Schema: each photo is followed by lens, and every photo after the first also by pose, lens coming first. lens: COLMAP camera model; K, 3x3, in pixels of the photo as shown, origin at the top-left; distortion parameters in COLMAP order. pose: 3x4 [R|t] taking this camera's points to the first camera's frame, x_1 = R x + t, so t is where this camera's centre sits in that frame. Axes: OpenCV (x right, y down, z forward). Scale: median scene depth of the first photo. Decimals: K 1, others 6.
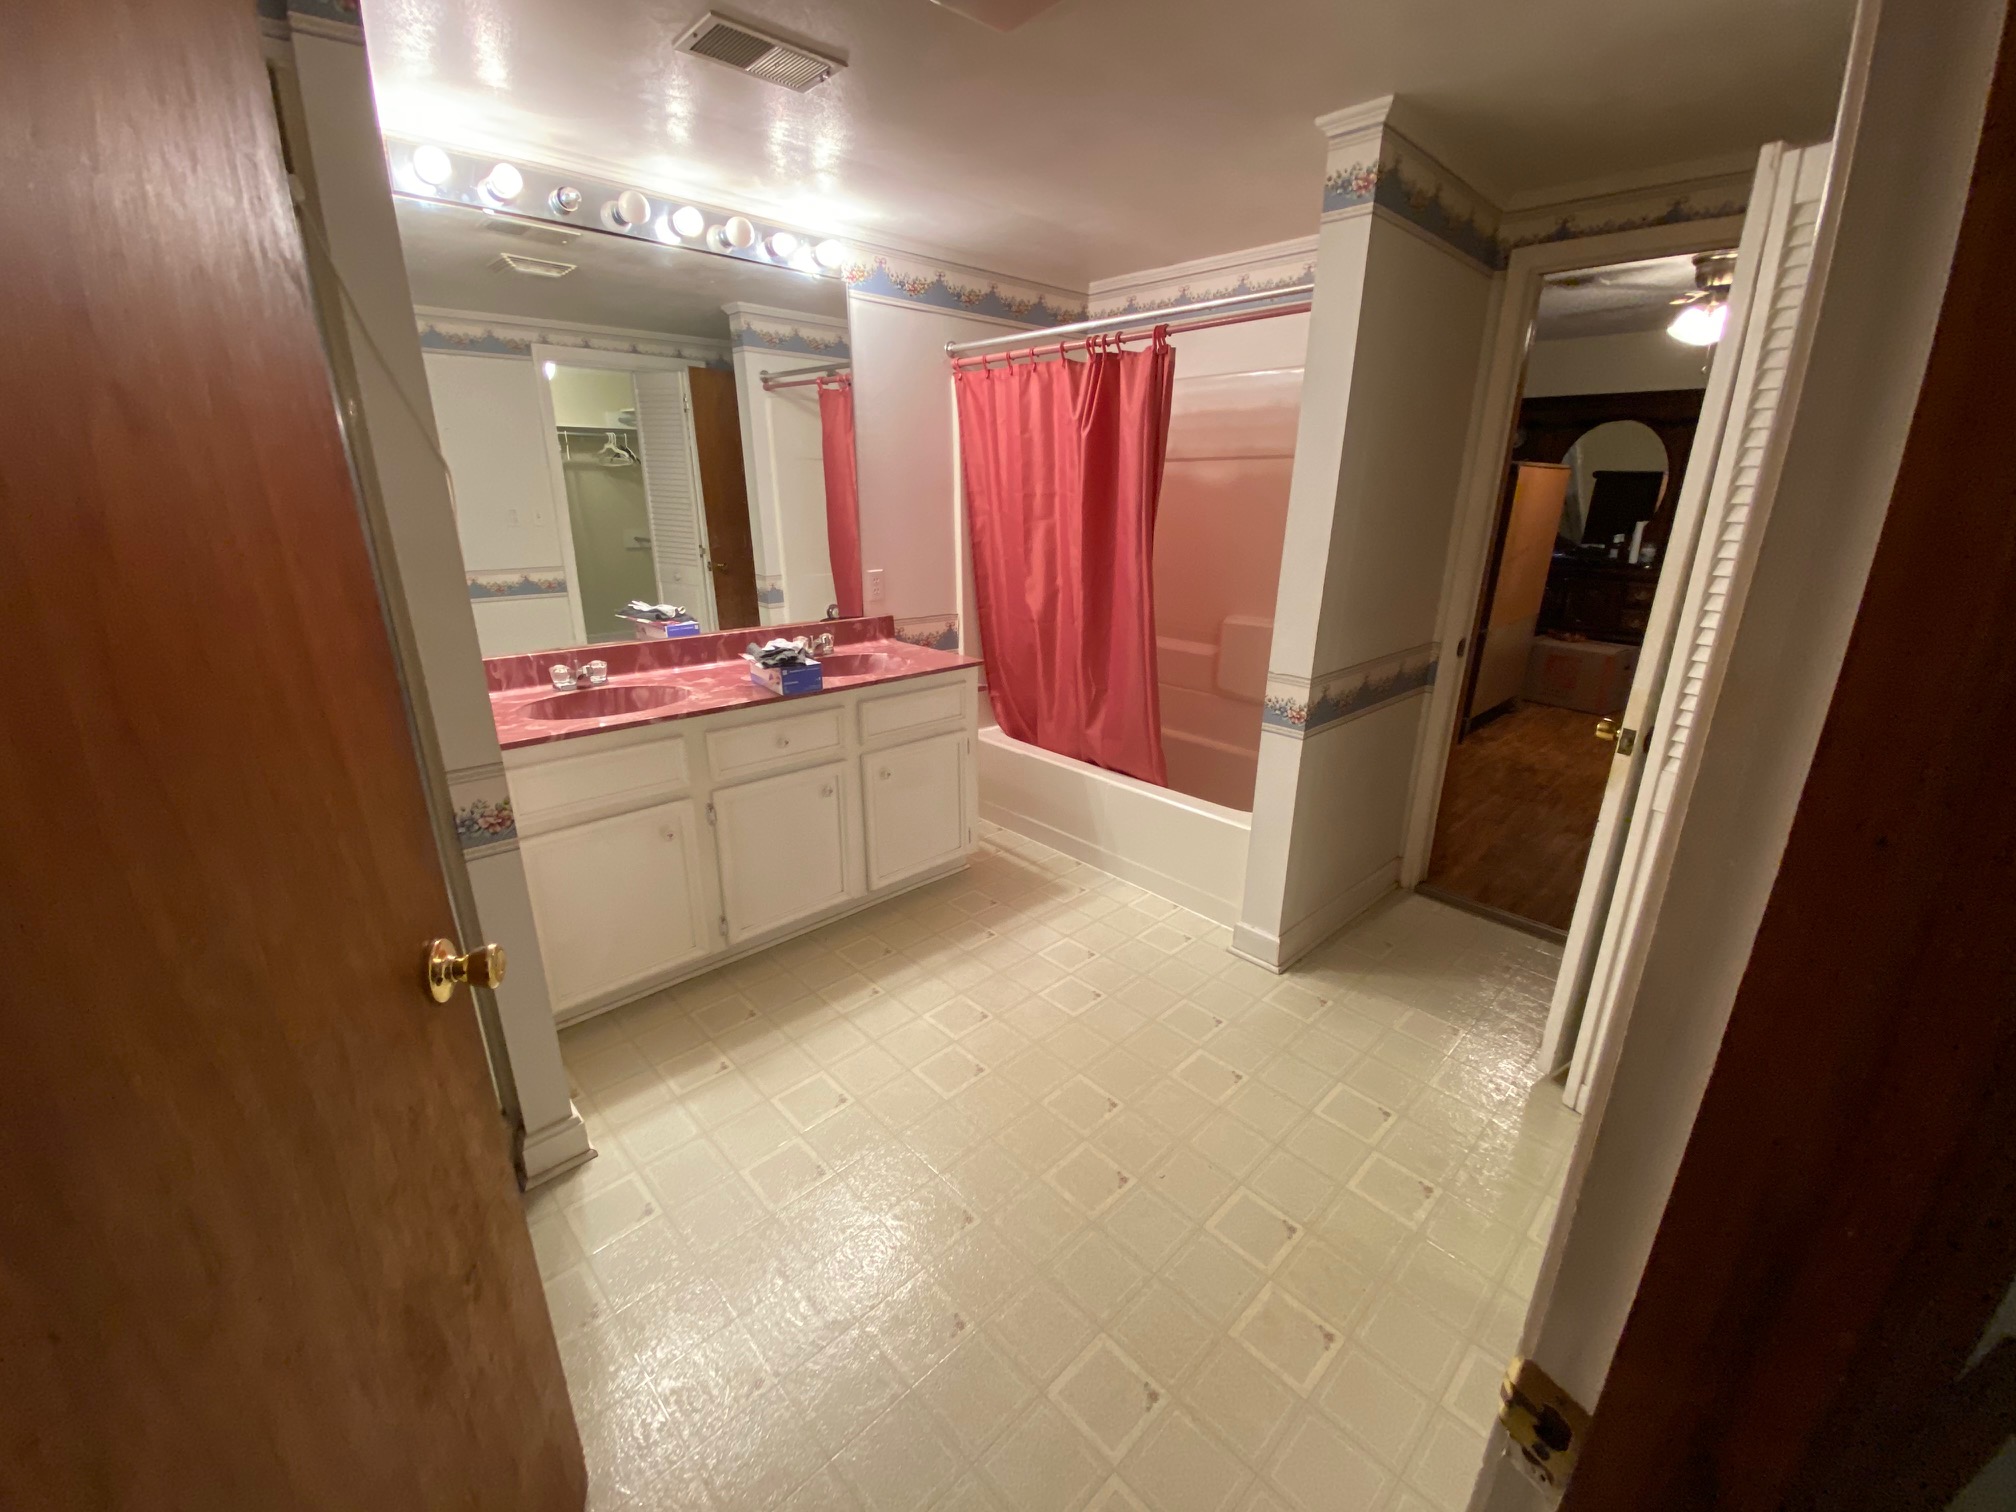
lens RADIAL K [[808.5, 0, 1007.7], [0, 808.5, 744.9], [0, 0, 1]] dist [0.020339, -0.019400]
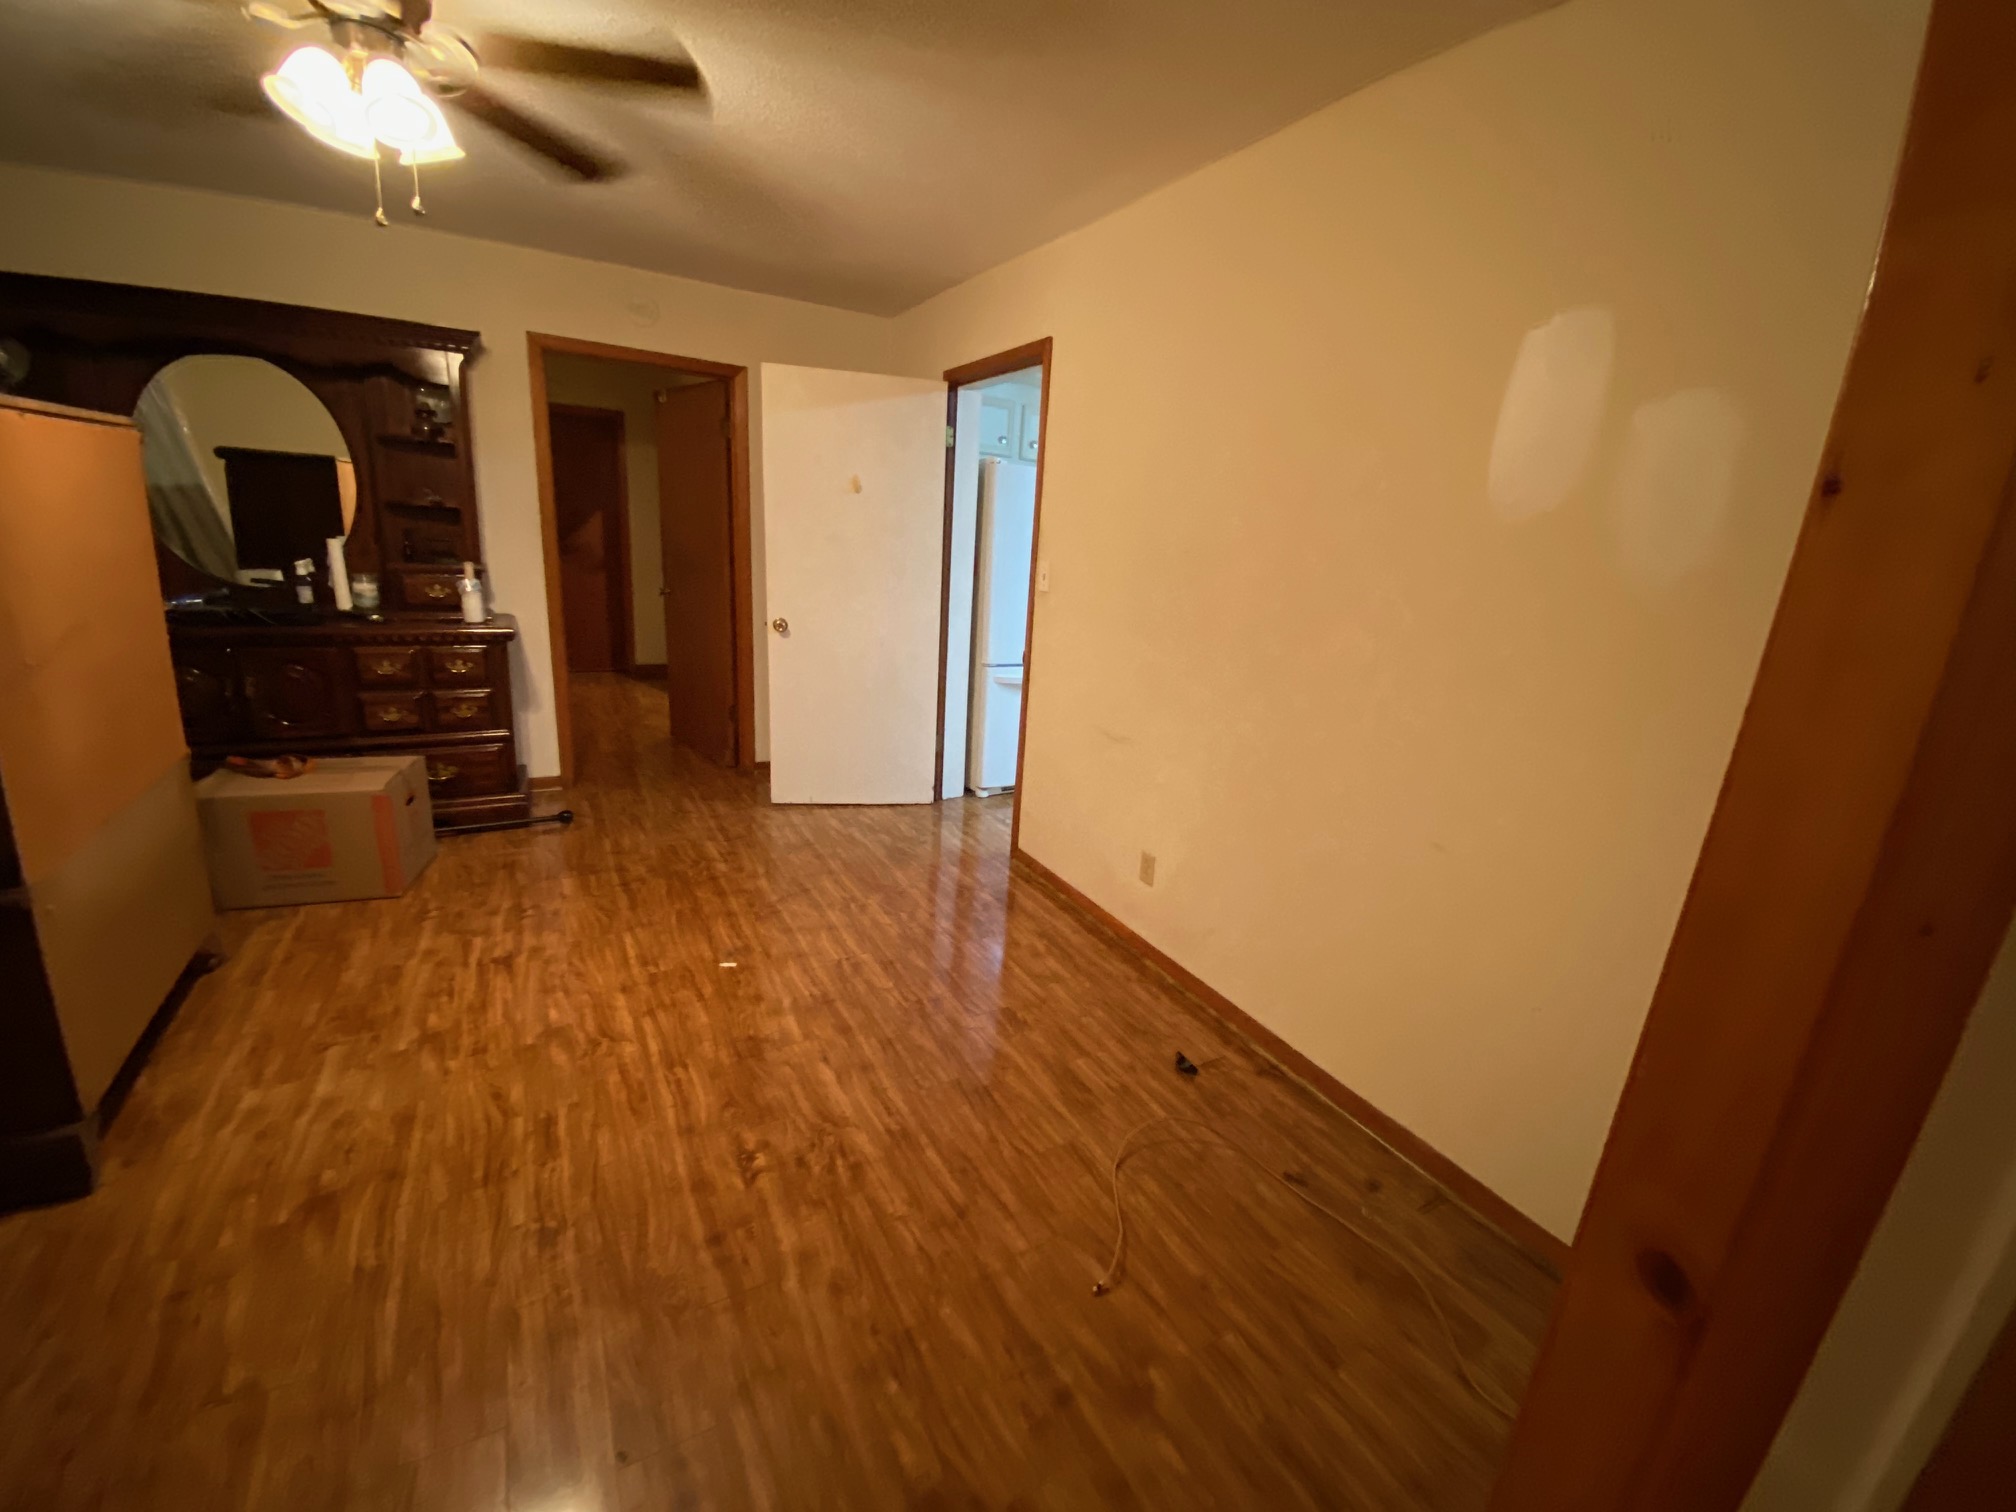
lens RADIAL K [[808.5, 0, 1007.7], [0, 808.5, 744.9], [0, 0, 1]] dist [0.020339, -0.019400]
pose [[0.232954, -0.243284, 0.941565, 0.314481], [0.236562, 0.953297, 0.187787, -0.130392], [-0.943277, 0.178993, 0.279626, 0.416066]]
